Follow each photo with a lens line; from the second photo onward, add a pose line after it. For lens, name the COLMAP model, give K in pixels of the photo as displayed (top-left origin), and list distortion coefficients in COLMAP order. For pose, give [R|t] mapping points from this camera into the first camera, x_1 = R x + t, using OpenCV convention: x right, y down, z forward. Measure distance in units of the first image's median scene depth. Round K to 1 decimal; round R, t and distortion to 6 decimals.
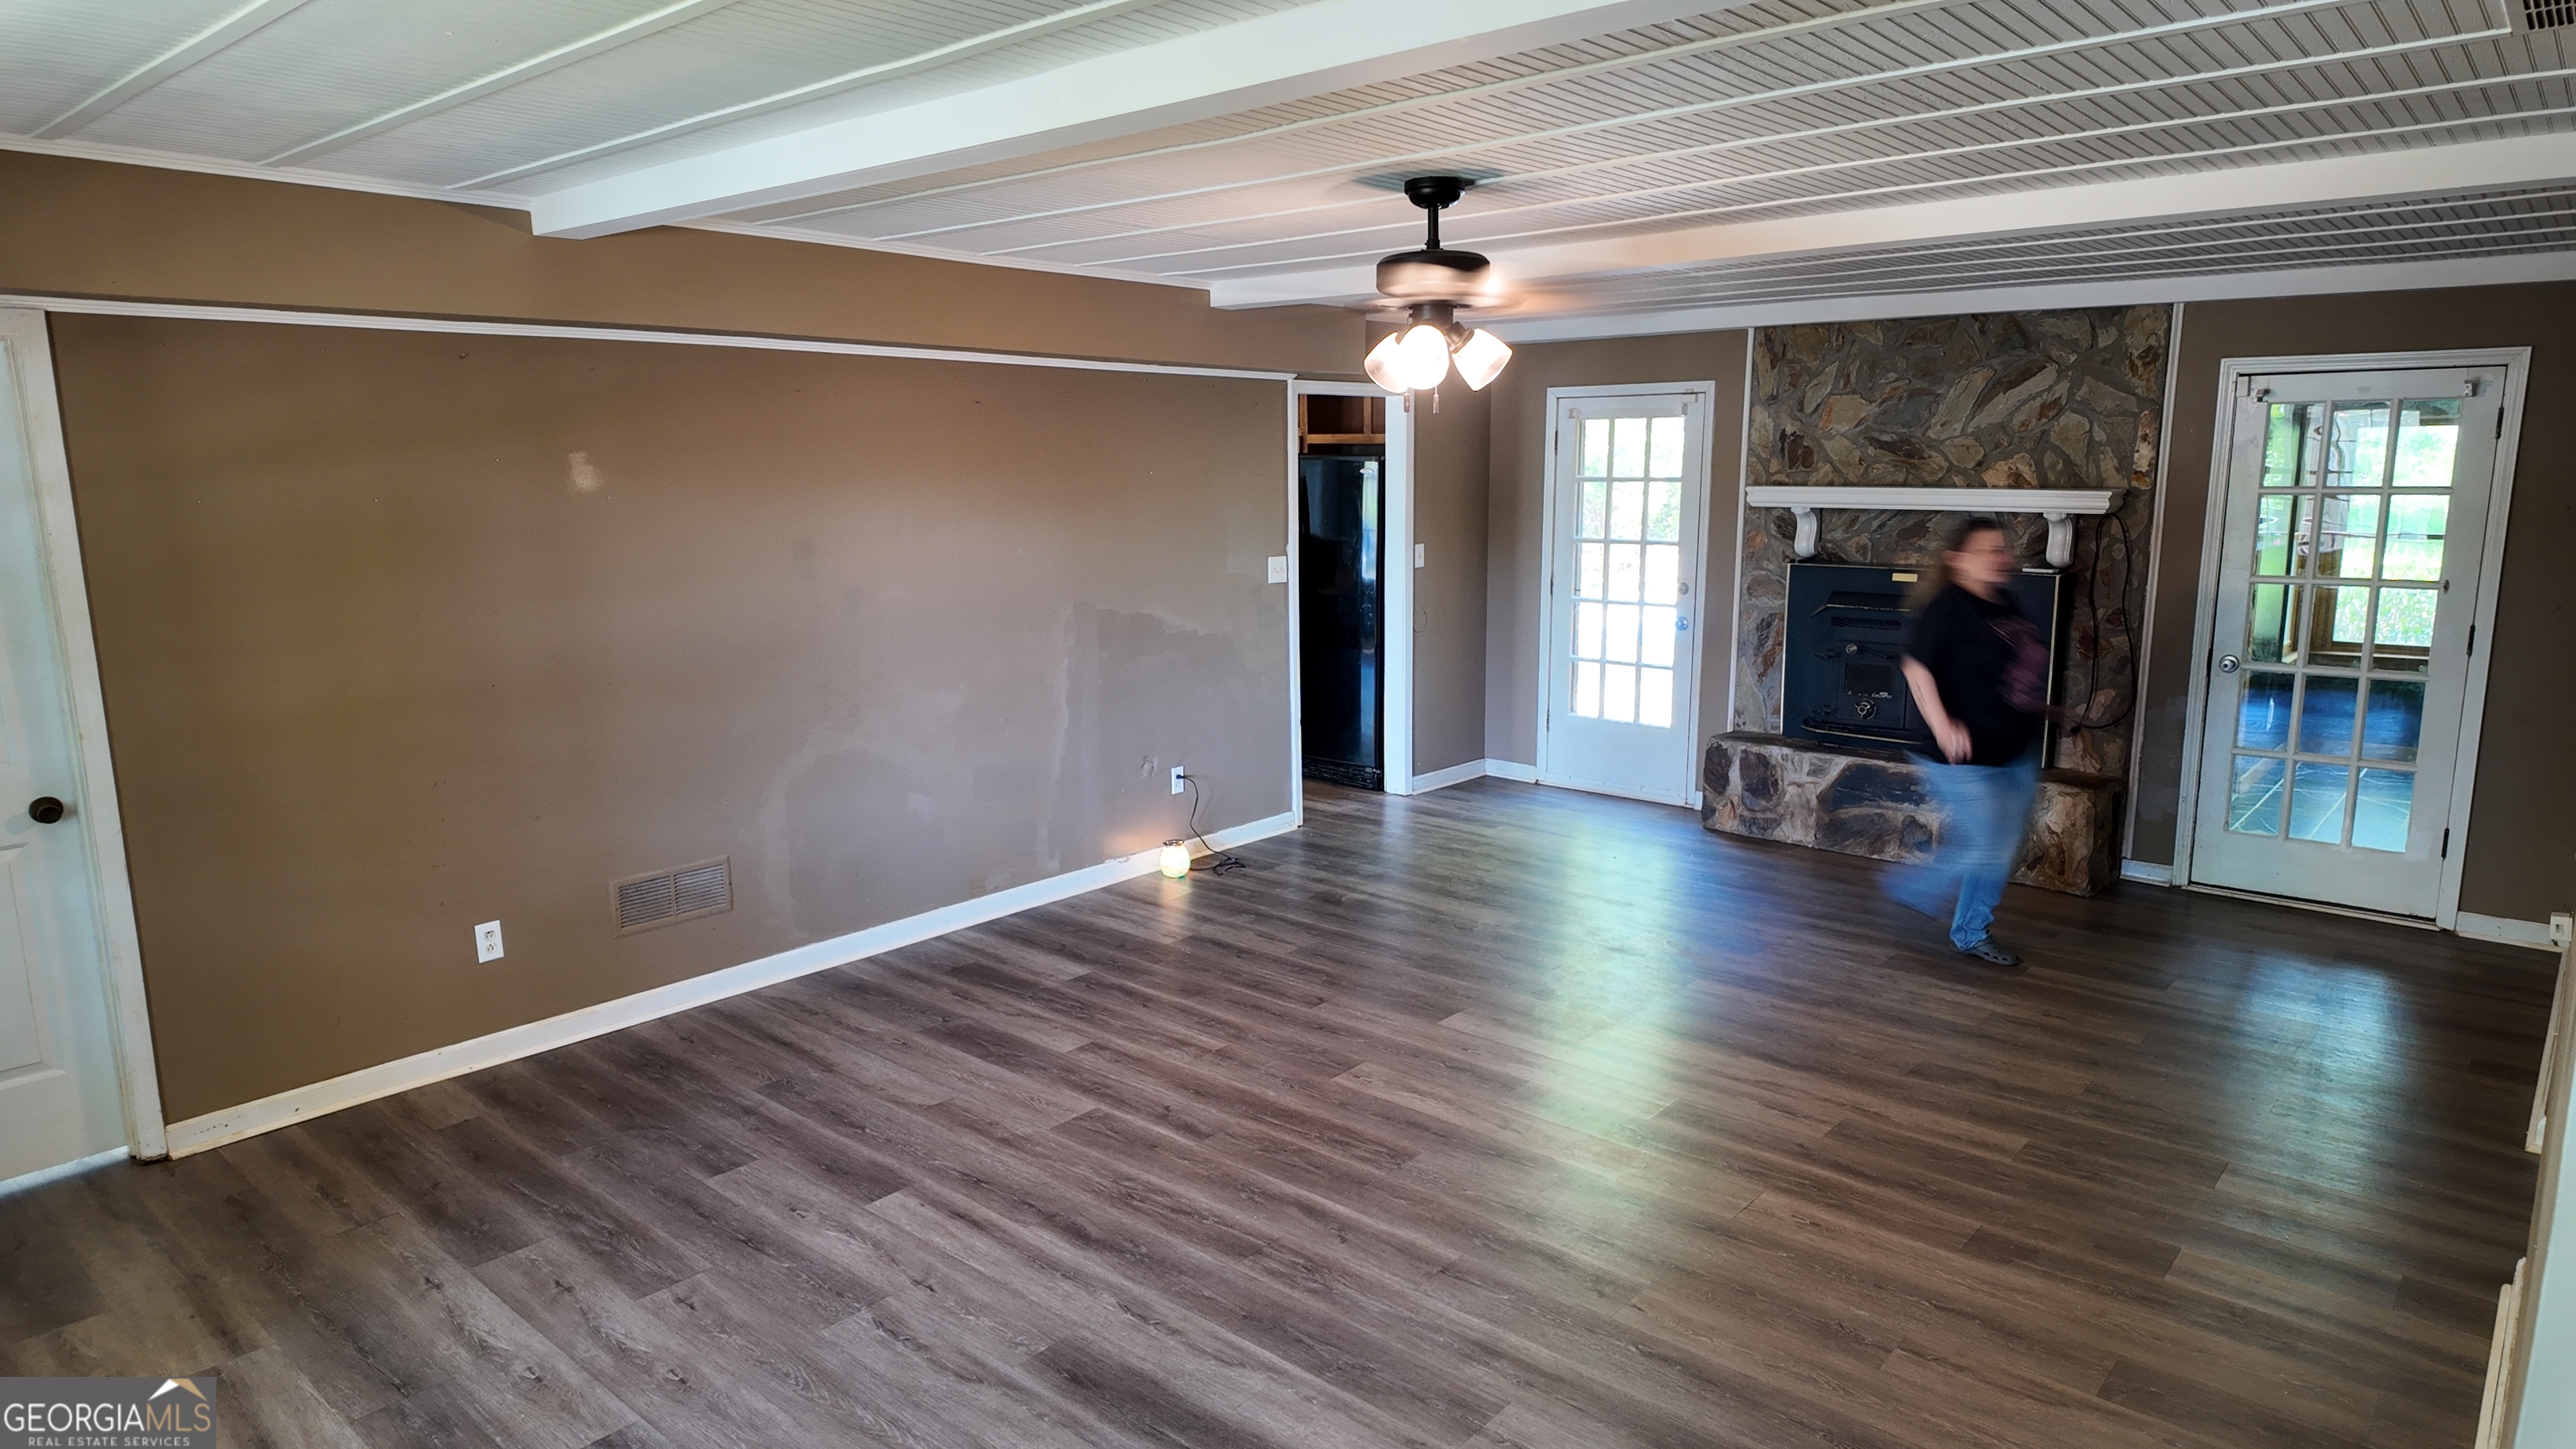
lens RADIAL K [[1512.7, 0, 1280.6], [0, 1512.7, 726.7], [0, 0, 1]] dist [0.057720, -0.046280]
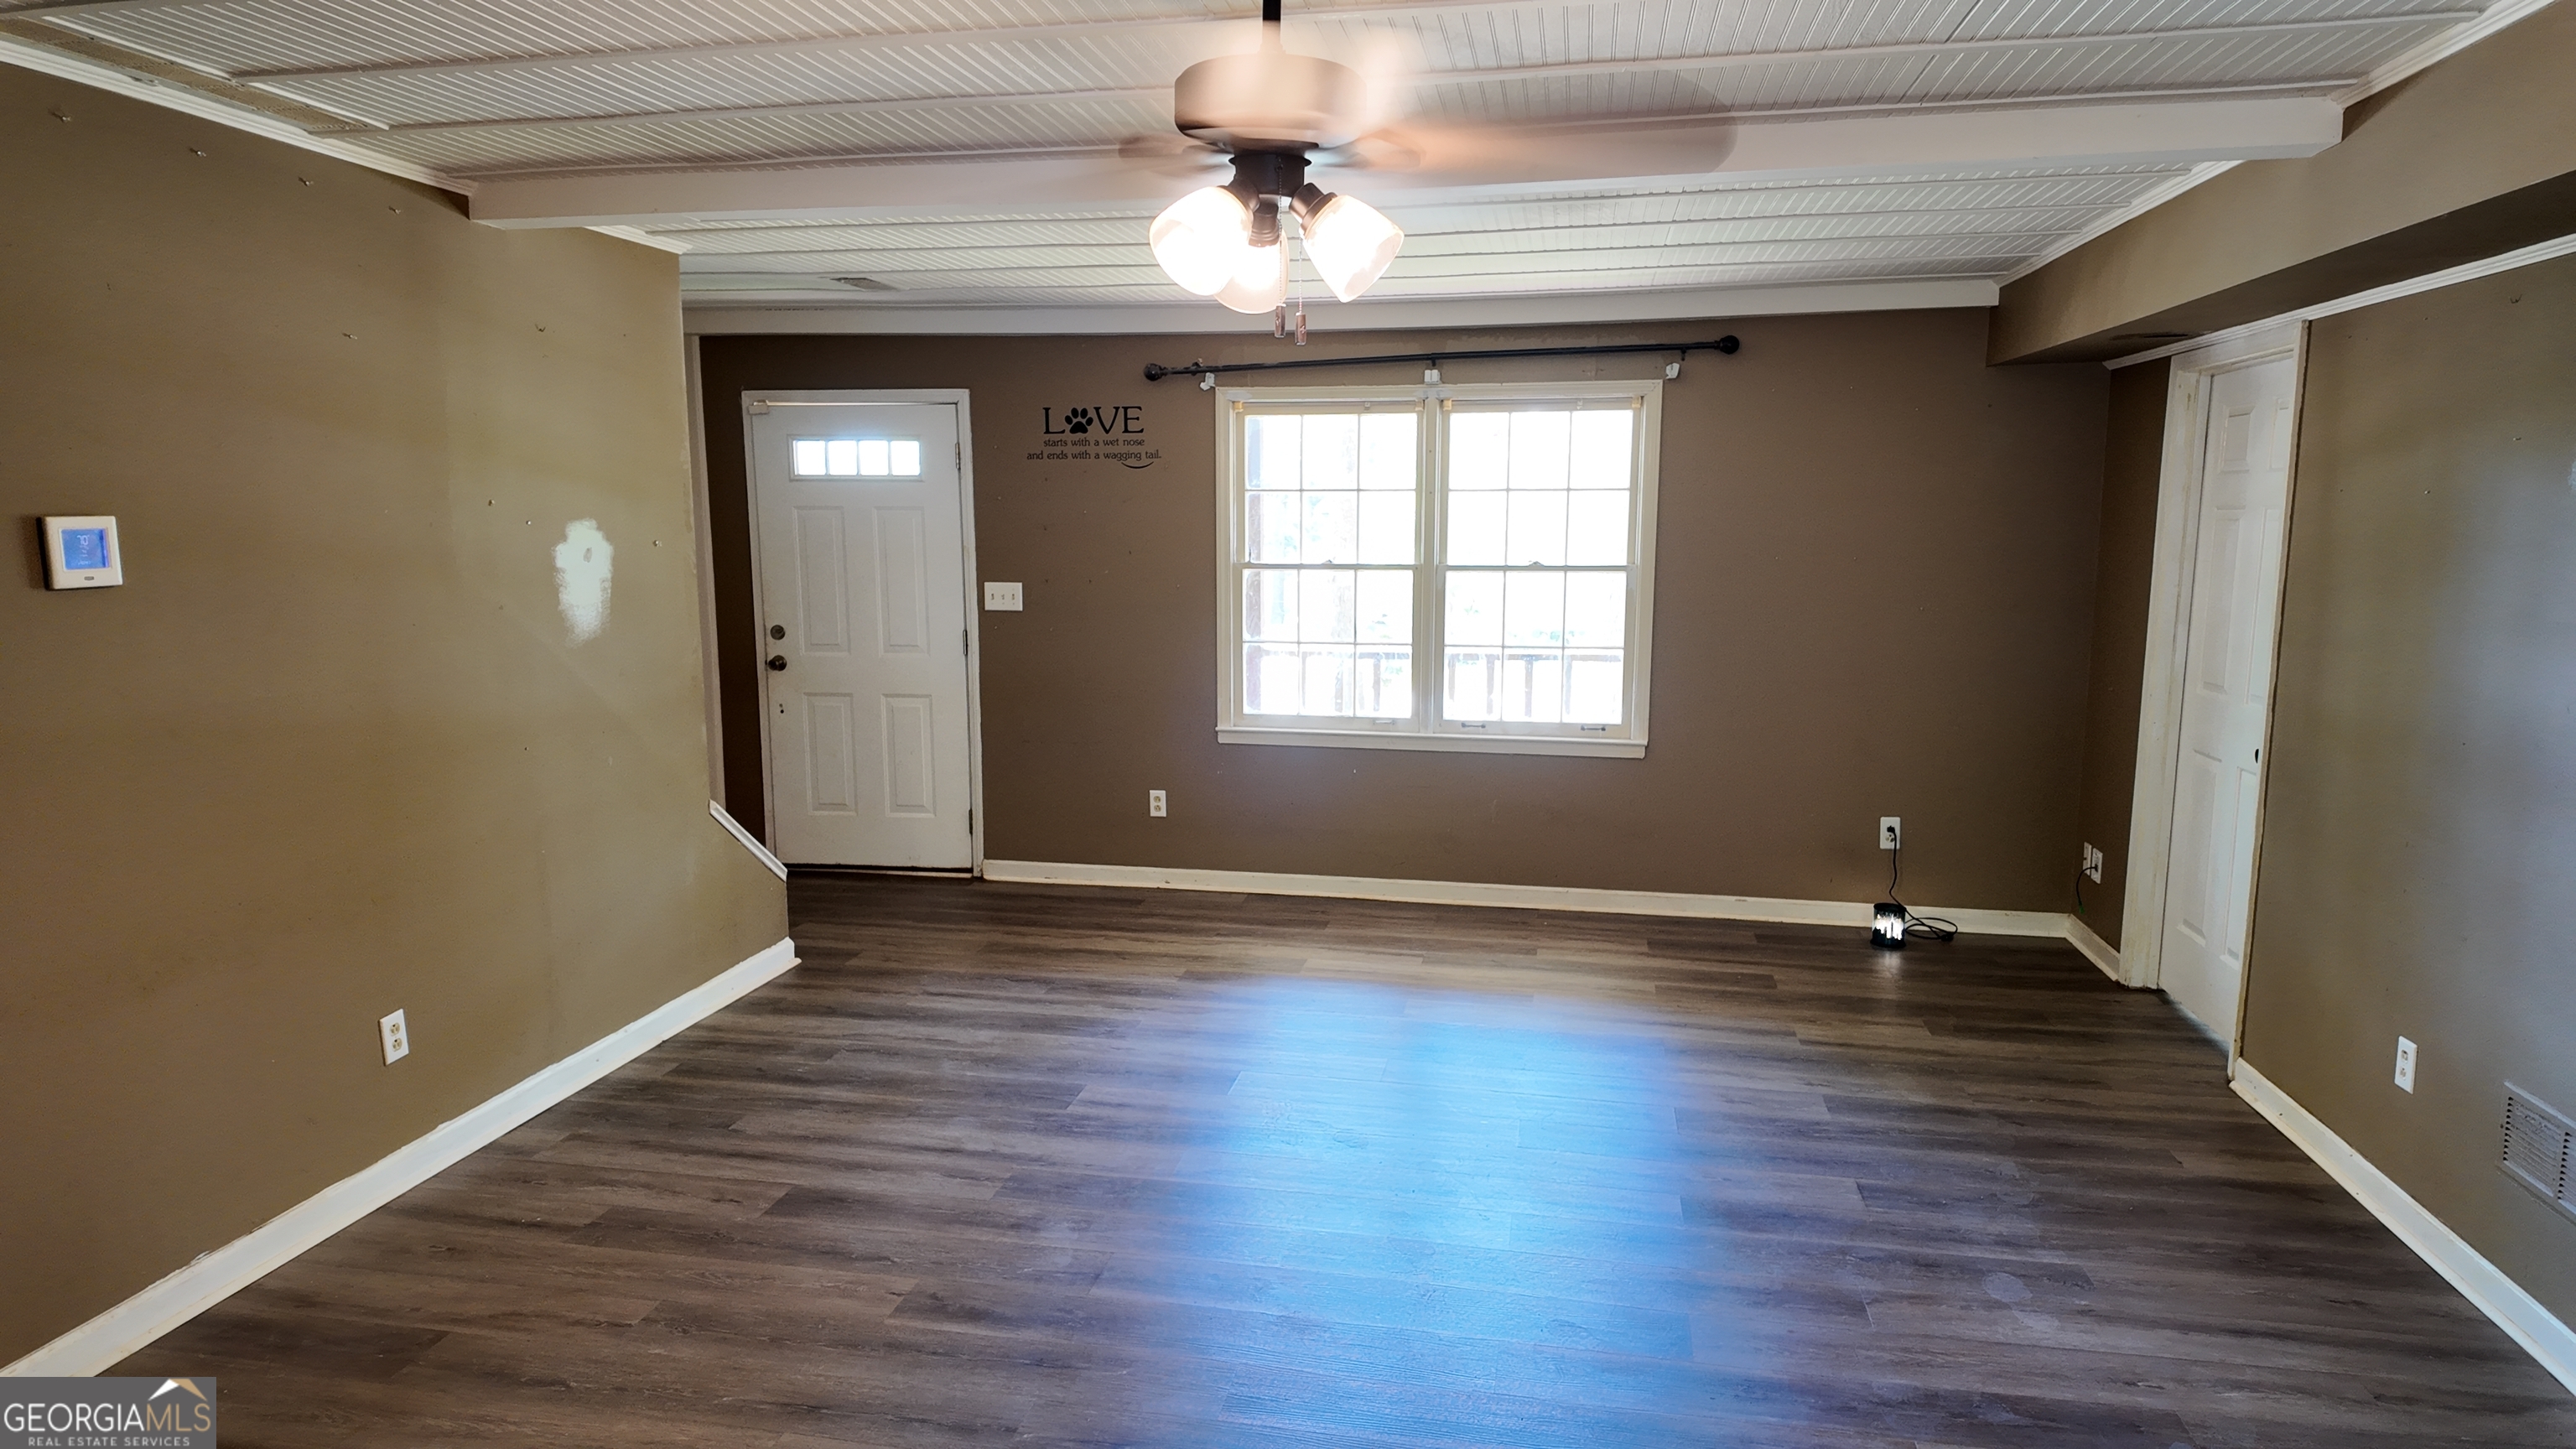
lens RADIAL K [[1512.7, 0, 1270.6], [0, 1512.7, 723.4], [0, 0, 1]] dist [0.057720, -0.046280]
pose [[-0.866426, 0.075560, -0.493555, 0.307184], [-0.083262, 0.952779, 0.292028, -0.177722], [0.492315, 0.294115, -0.819221, 1.157219]]
